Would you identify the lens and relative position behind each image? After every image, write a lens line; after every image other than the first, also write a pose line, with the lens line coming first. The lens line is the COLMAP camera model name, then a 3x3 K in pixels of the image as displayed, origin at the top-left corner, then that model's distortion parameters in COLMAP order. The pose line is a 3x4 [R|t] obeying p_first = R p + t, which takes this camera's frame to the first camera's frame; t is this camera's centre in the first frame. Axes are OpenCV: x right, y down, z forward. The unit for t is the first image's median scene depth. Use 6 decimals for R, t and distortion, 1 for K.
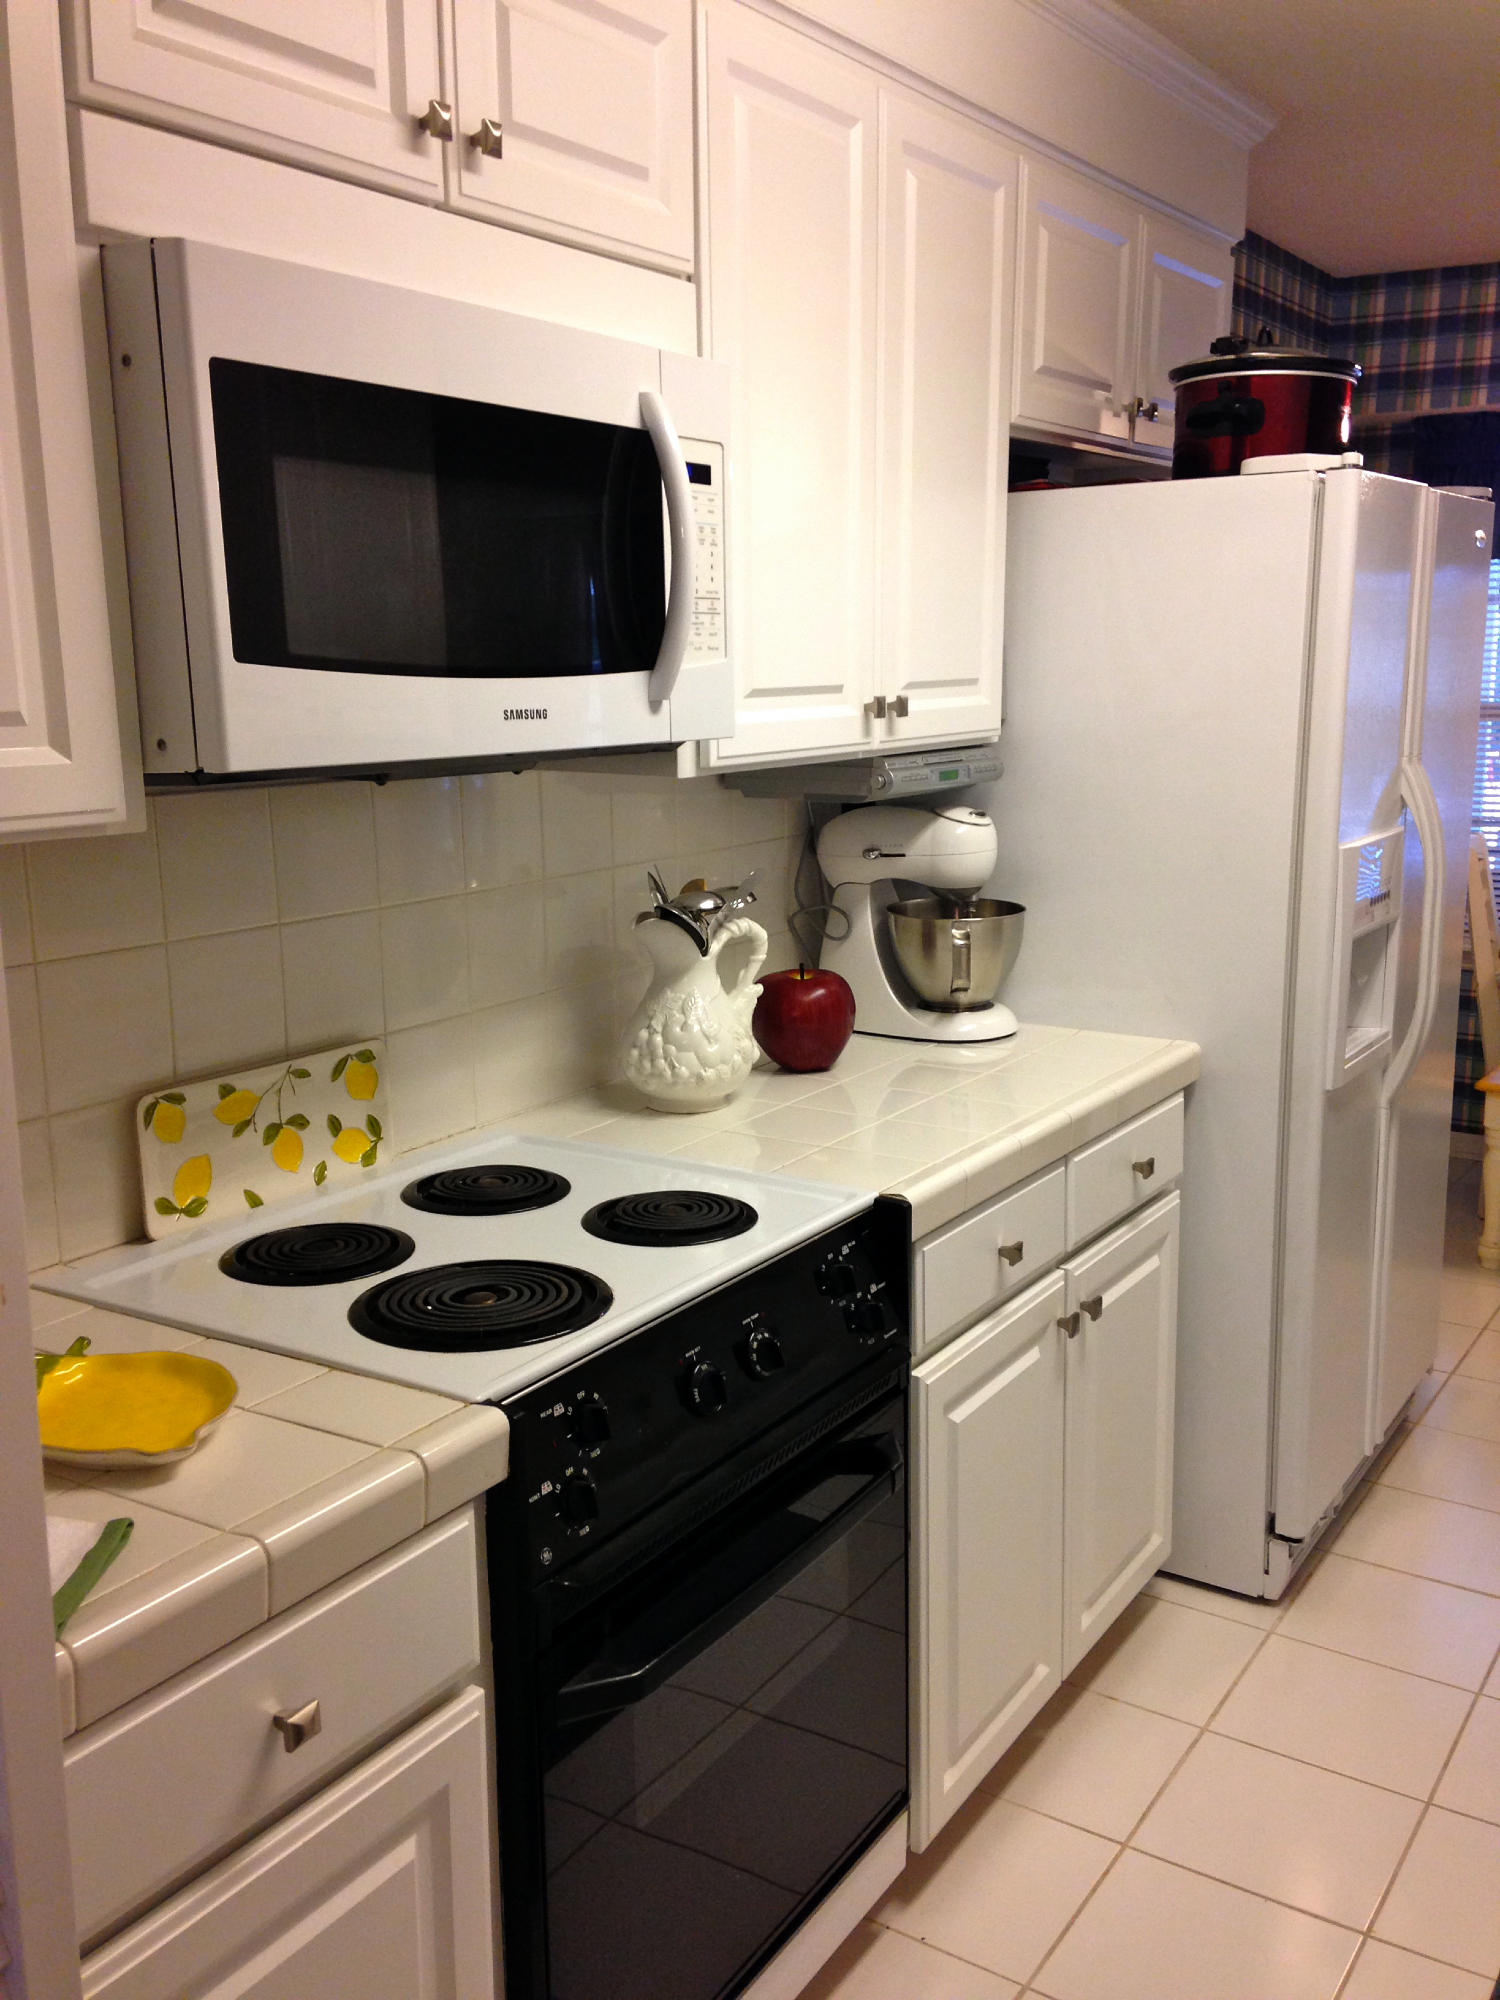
lens RADIAL K [[1848.9, 0, 750.0], [0, 1848.9, 1000.0], [0, 0, 1]] dist [0.088322, -0.002272]
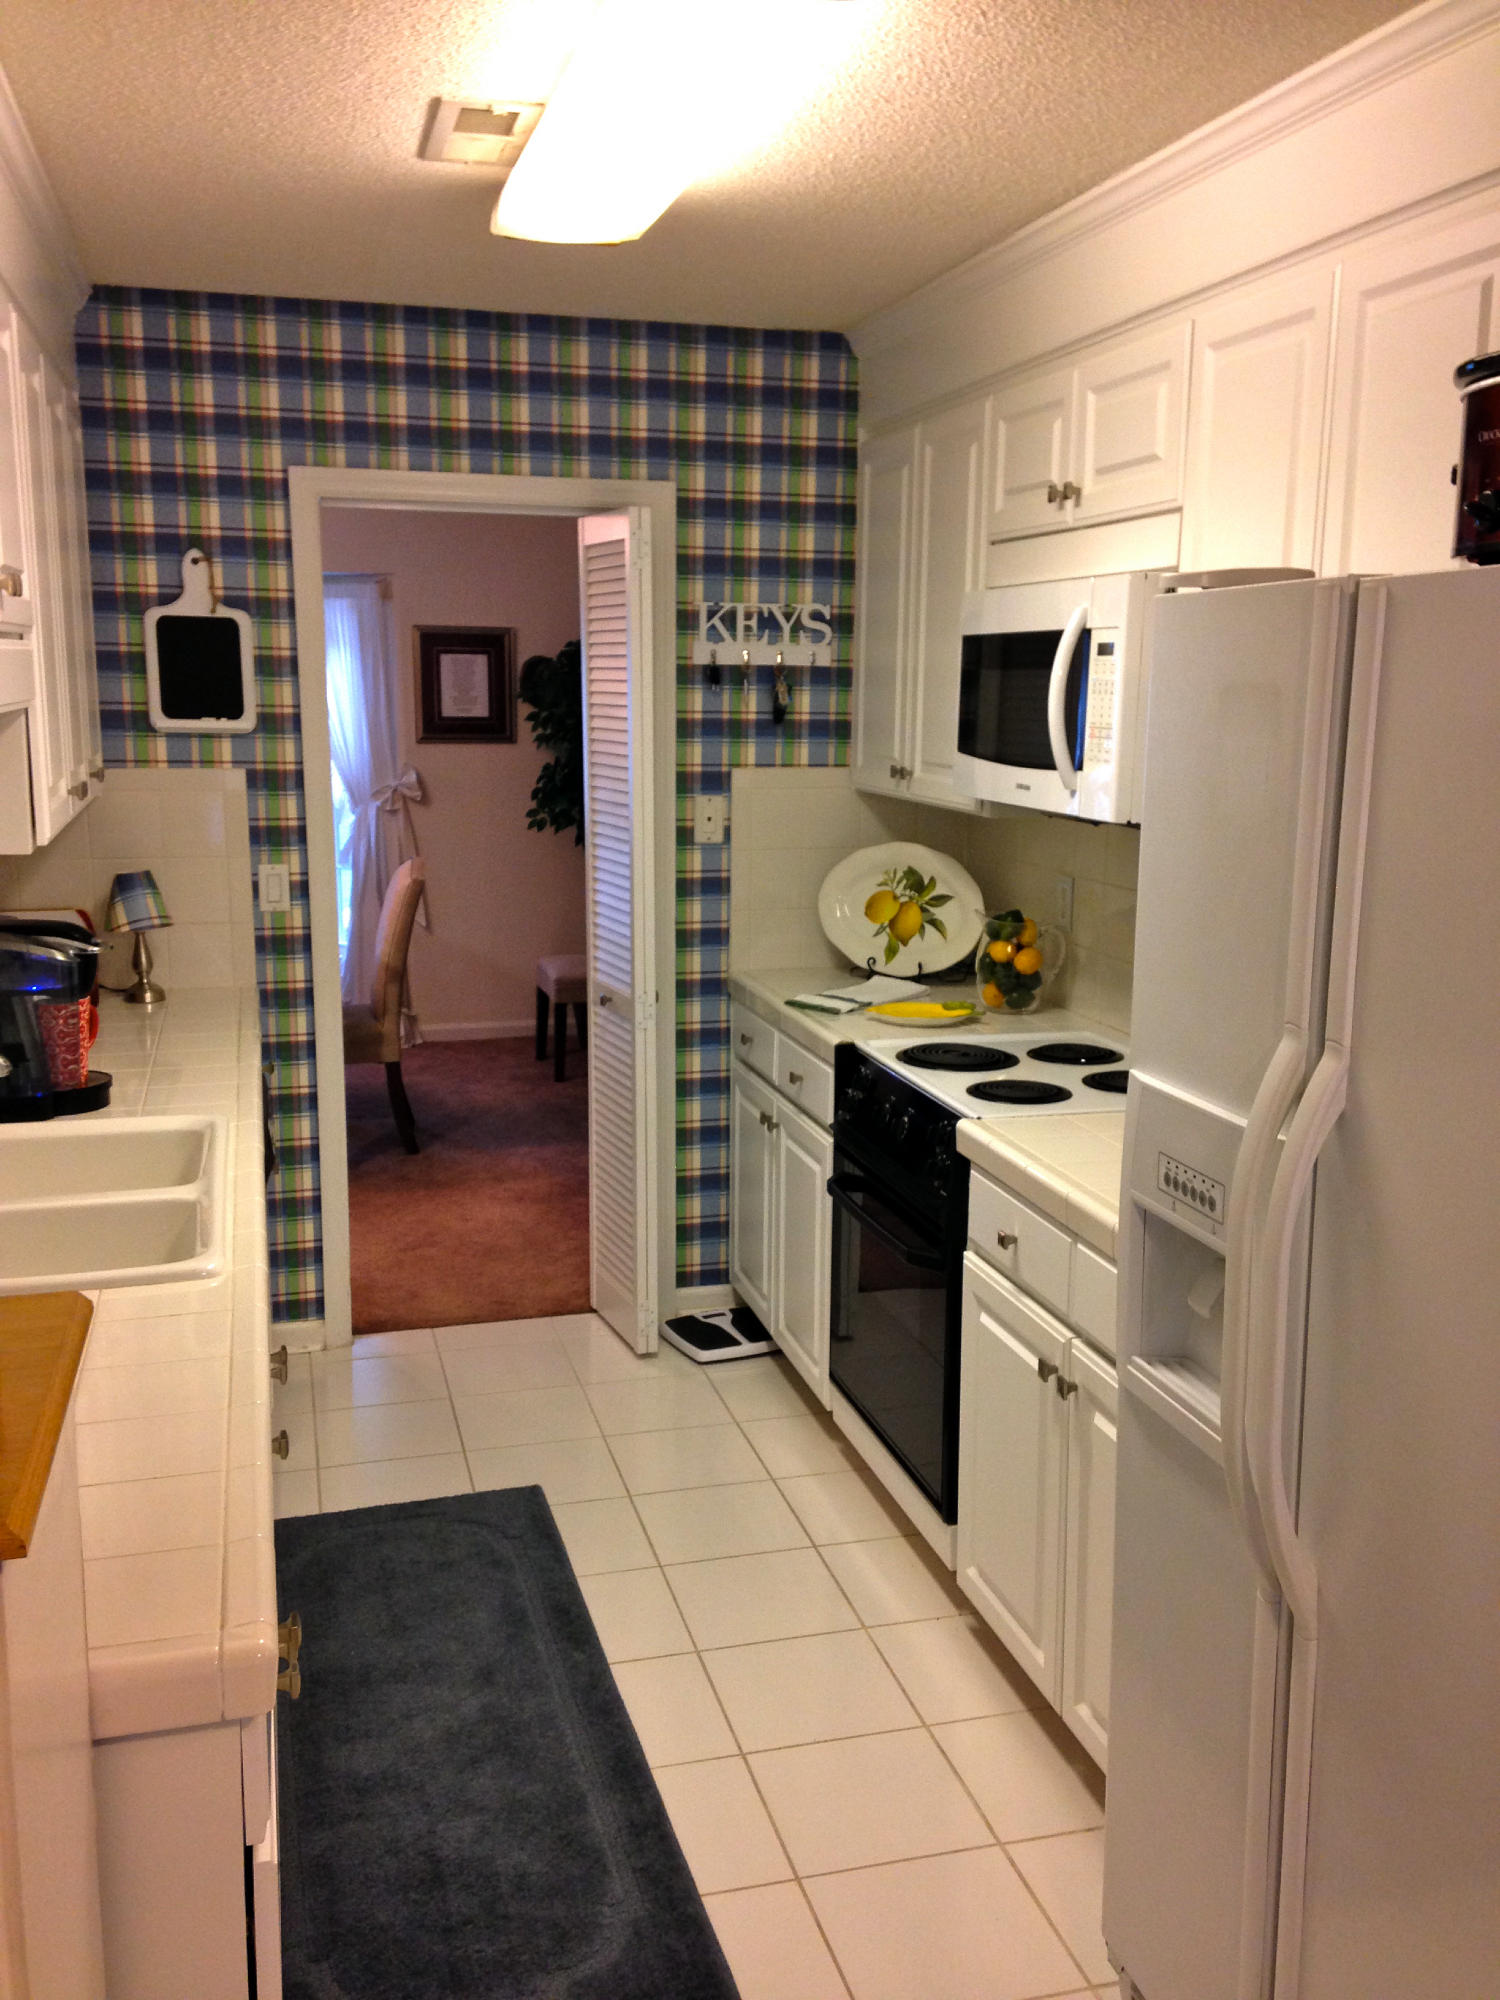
lens RADIAL K [[1848.9, 0, 750.0], [0, 1848.9, 1000.0], [0, 0, 1]] dist [0.088322, -0.002272]
pose [[-0.676311, 0.133793, -0.724364, 1.277710], [-0.140952, 0.941690, 0.305535, -0.423351], [0.723005, 0.308737, -0.618017, 1.762690]]
